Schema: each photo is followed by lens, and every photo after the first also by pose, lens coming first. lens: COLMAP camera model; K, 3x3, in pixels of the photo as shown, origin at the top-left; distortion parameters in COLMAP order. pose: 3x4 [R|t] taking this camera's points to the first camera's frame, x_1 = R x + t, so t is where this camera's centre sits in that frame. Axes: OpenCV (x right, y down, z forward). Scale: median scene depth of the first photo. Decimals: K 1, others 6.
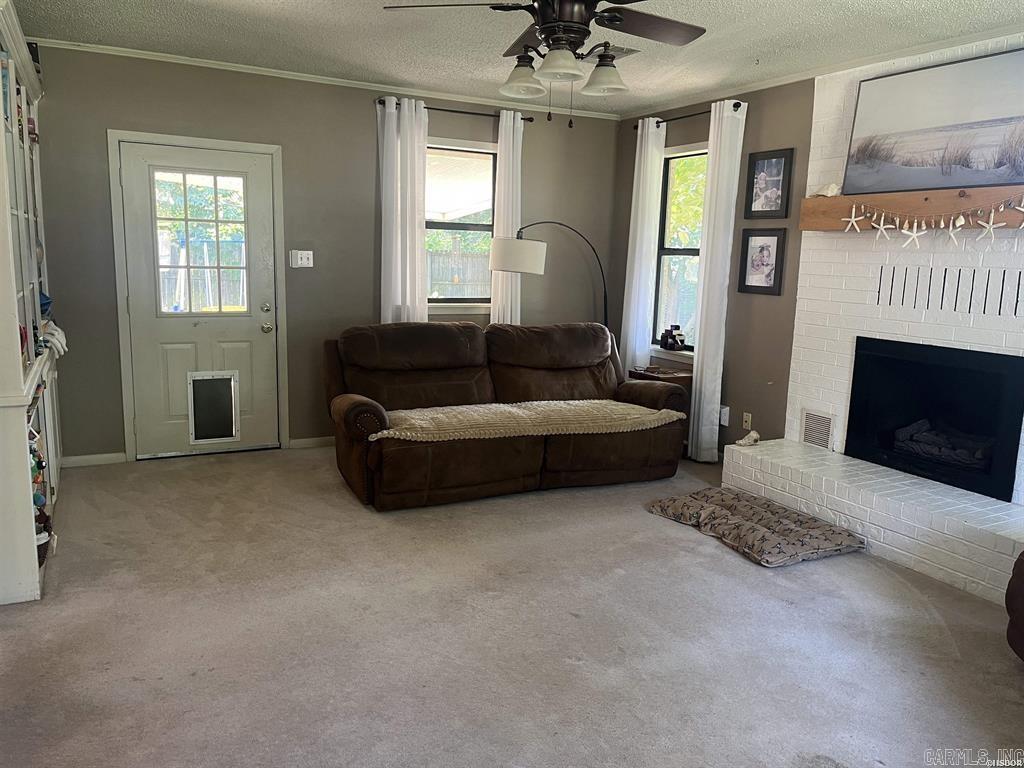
lens RADIAL K [[782.3, 0, 528.6], [0, 782.3, 382.1], [0, 0, 1]] dist [0.082106, -0.106225]
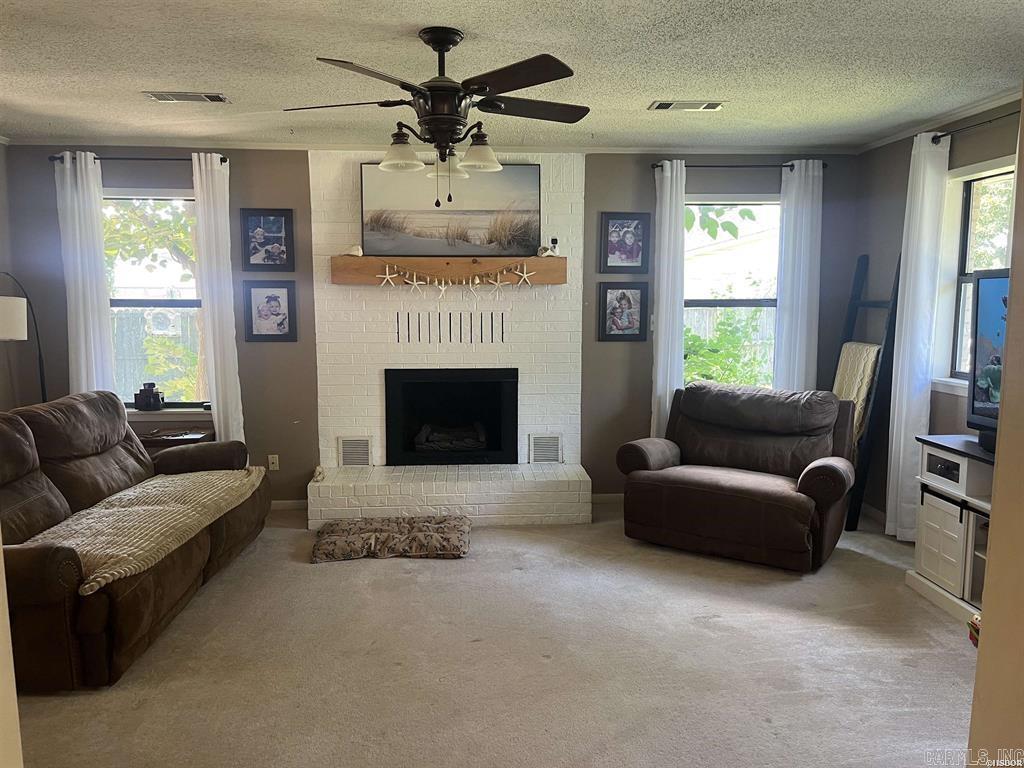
lens RADIAL K [[777.9, 0, 513.6], [0, 777.9, 390.9], [0, 0, 1]] dist [0.077296, -0.117008]
pose [[0.416444, -0.151393, 0.896468, -0.626160], [0.160723, 0.982767, 0.091305, -0.107637], [-0.894842, 0.106059, 0.433600, 0.306773]]
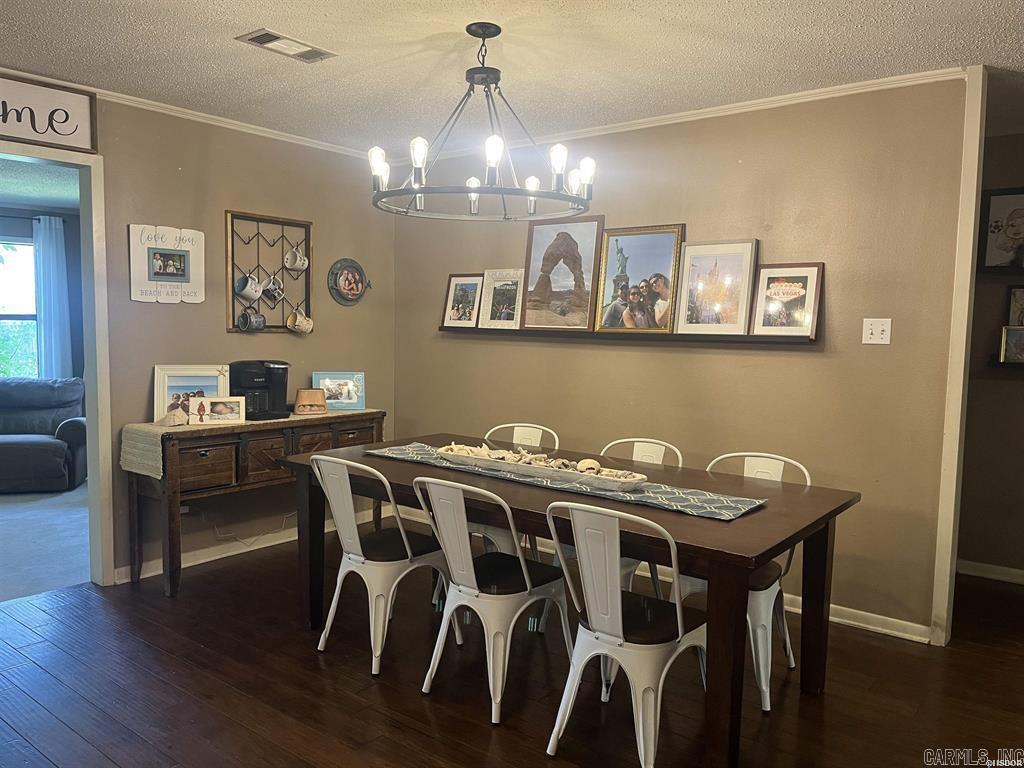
lens RADIAL K [[777.9, 0, 513.6], [0, 777.9, 390.9], [0, 0, 1]] dist [0.077296, -0.117008]
pose [[-0.392345, -0.116579, 0.912401, -1.323556], [0.120850, 0.976804, 0.176775, -0.083328], [-0.911845, 0.179621, -0.369155, 0.167226]]
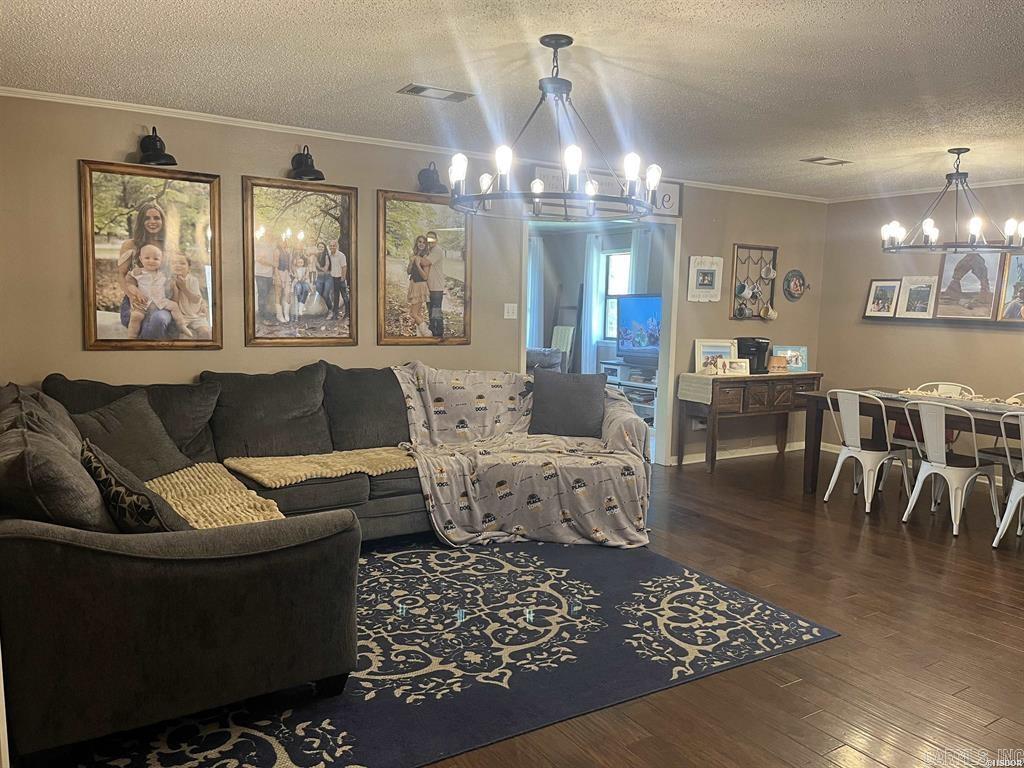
lens RADIAL K [[777.9, 0, 513.6], [0, 777.9, 390.9], [0, 0, 1]] dist [0.077296, -0.117008]
pose [[-0.063630, -0.145703, 0.987280, -1.841198], [0.139227, 0.978314, 0.153353, -0.189025], [-0.988214, 0.147214, -0.041964, 0.649594]]
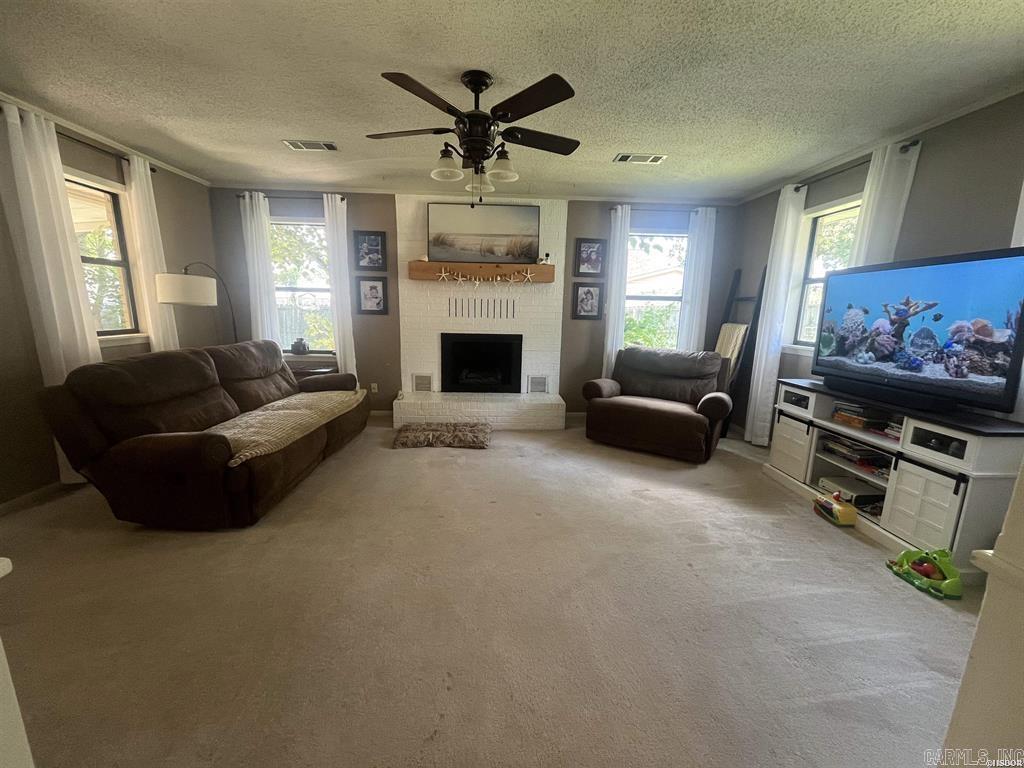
lens RADIAL K [[411.9, 0, 509.0], [0, 411.9, 386.7], [0, 0, 1]] dist [0.000870, -0.000103]
pose [[0.436673, -0.199551, 0.877210, -0.483365], [0.138367, 0.978384, 0.153688, -0.064208], [-0.888916, 0.054266, 0.454845, 0.388210]]
